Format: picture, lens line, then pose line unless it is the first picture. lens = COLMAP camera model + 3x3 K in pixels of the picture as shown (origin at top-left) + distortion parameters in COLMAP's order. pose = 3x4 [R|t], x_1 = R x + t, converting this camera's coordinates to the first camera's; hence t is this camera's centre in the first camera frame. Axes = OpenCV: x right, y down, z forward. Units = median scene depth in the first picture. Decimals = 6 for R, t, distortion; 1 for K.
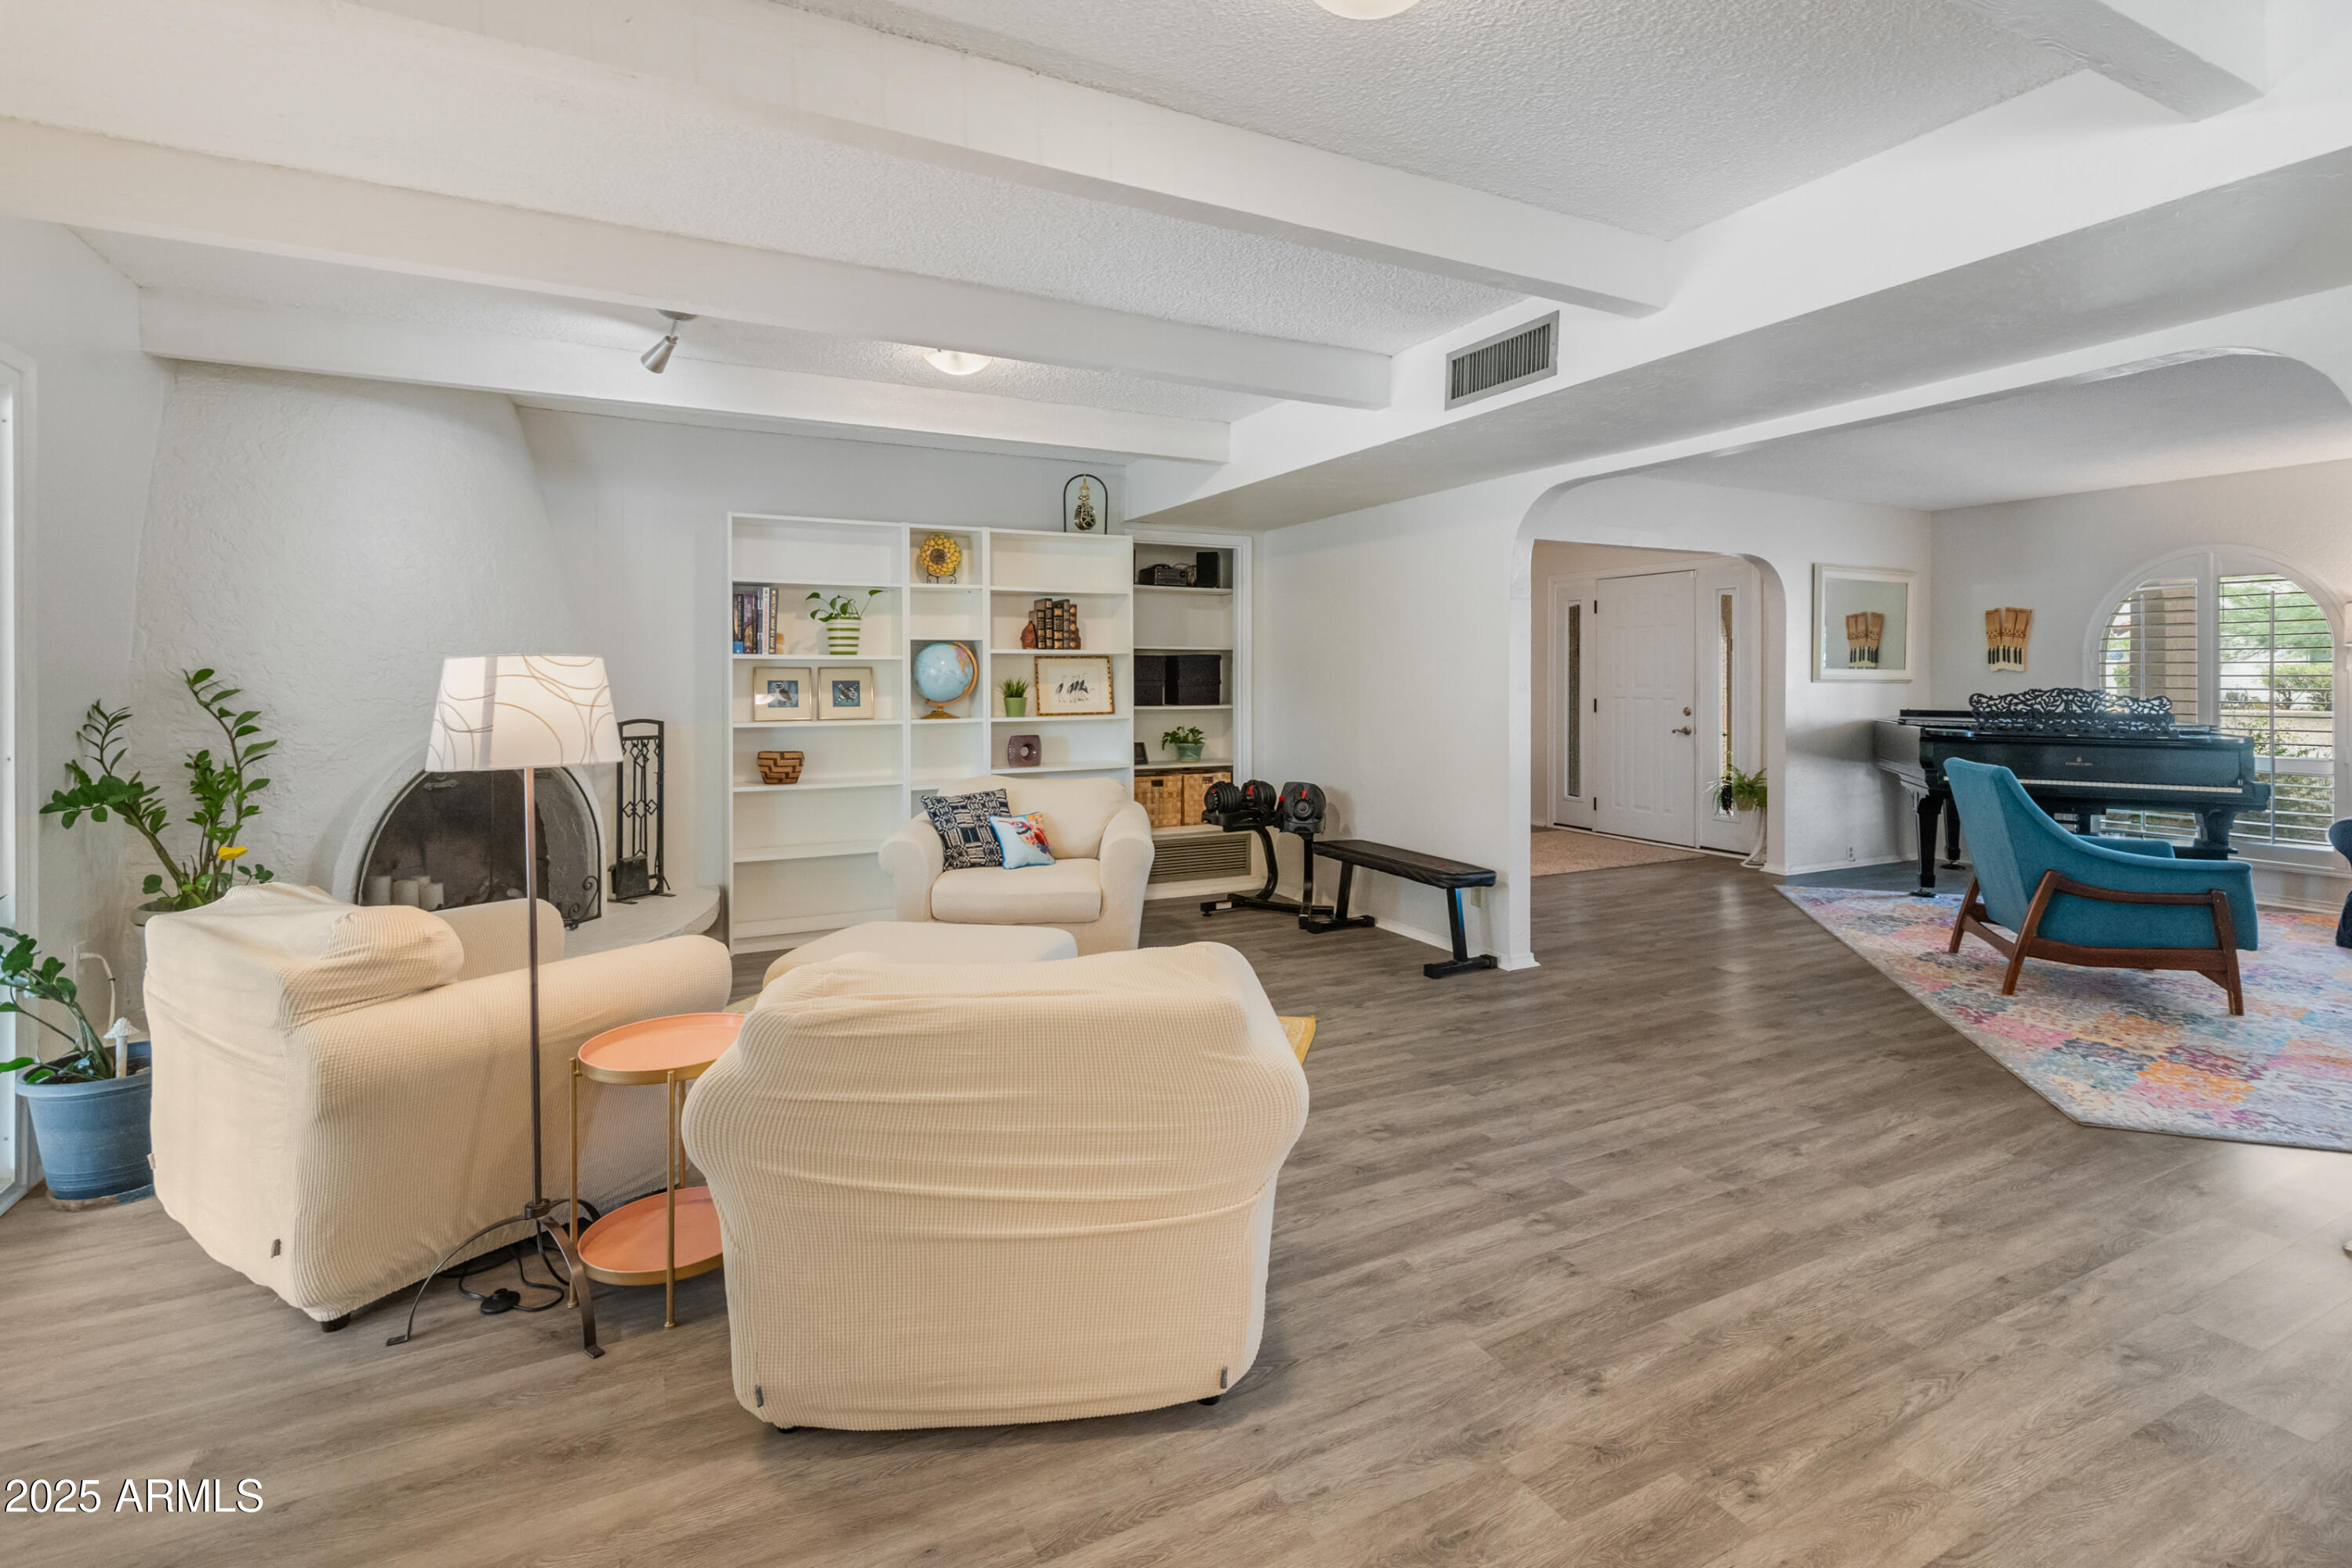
lens RADIAL K [[1090.3, 0, 1182.5], [0, 1090.3, 712.8], [0, 0, 1]] dist [0.004314, 0.000007]
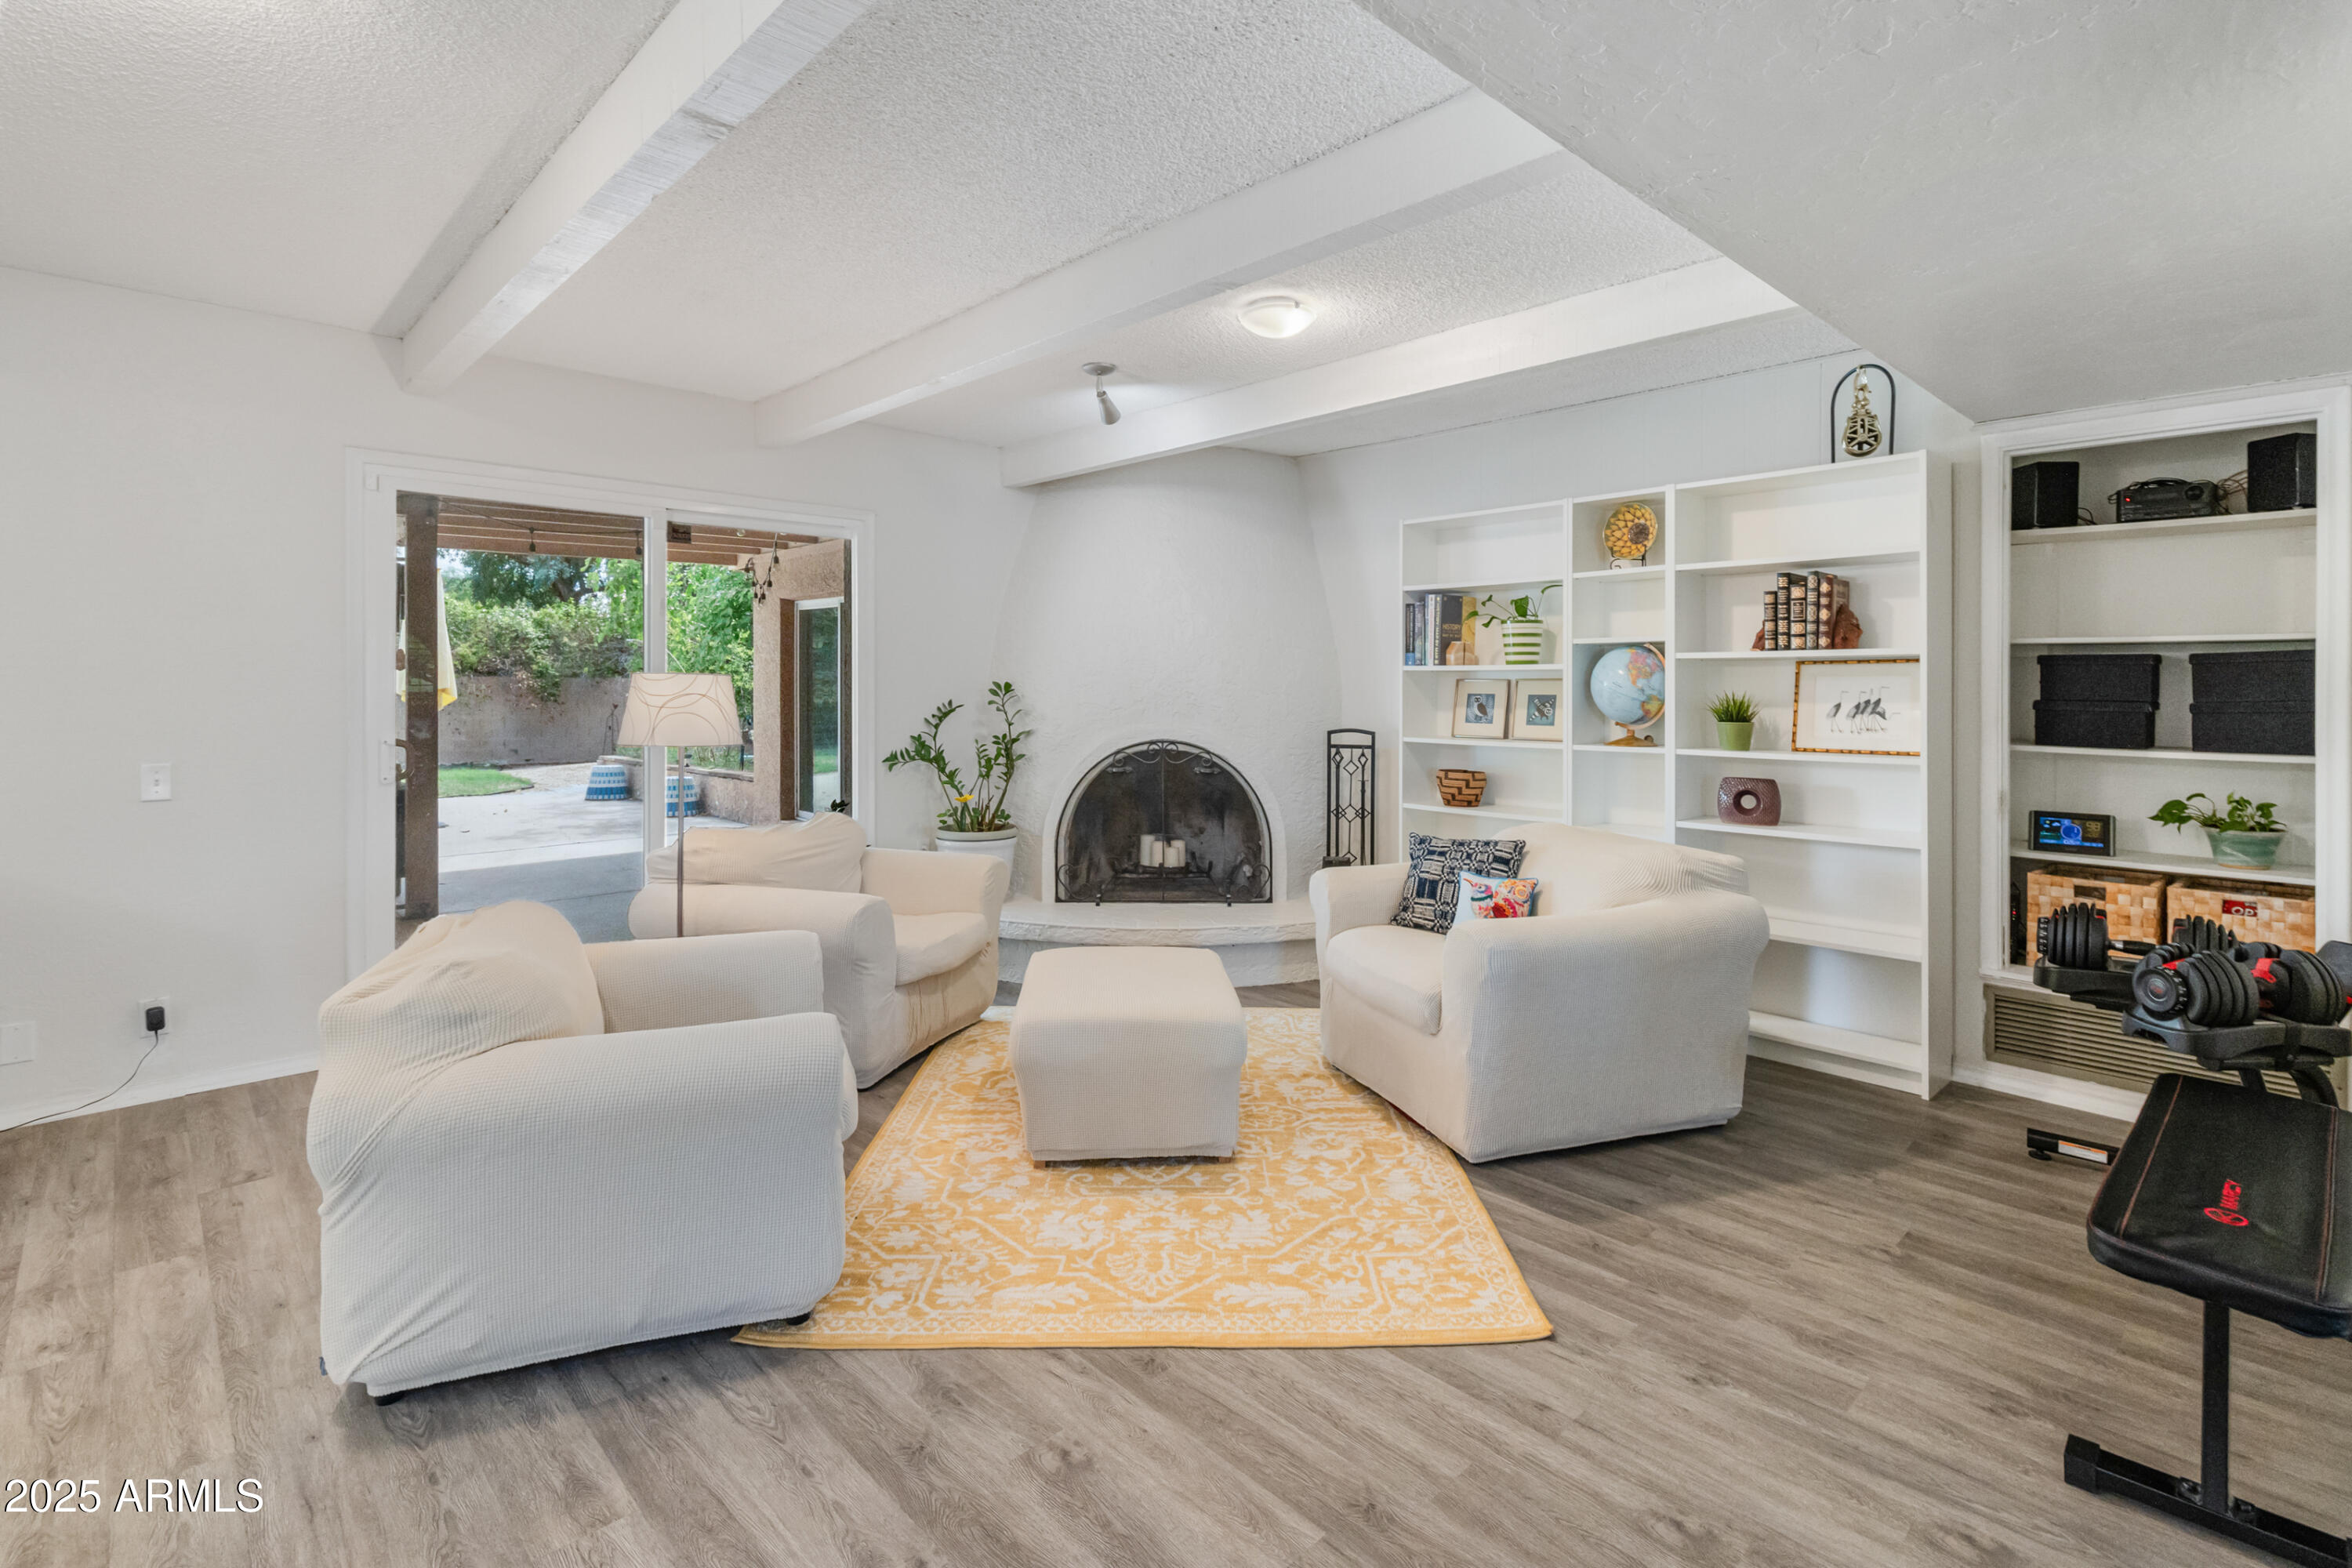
lens RADIAL K [[1090.3, 0, 1182.5], [0, 1090.3, 712.8], [0, 0, 1]] dist [0.004314, 0.000007]
pose [[0.298938, 0.027349, -0.953881, 0.432982], [-0.036494, 0.999186, 0.017211, -0.020374], [0.953575, 0.029666, 0.299692, 0.497728]]
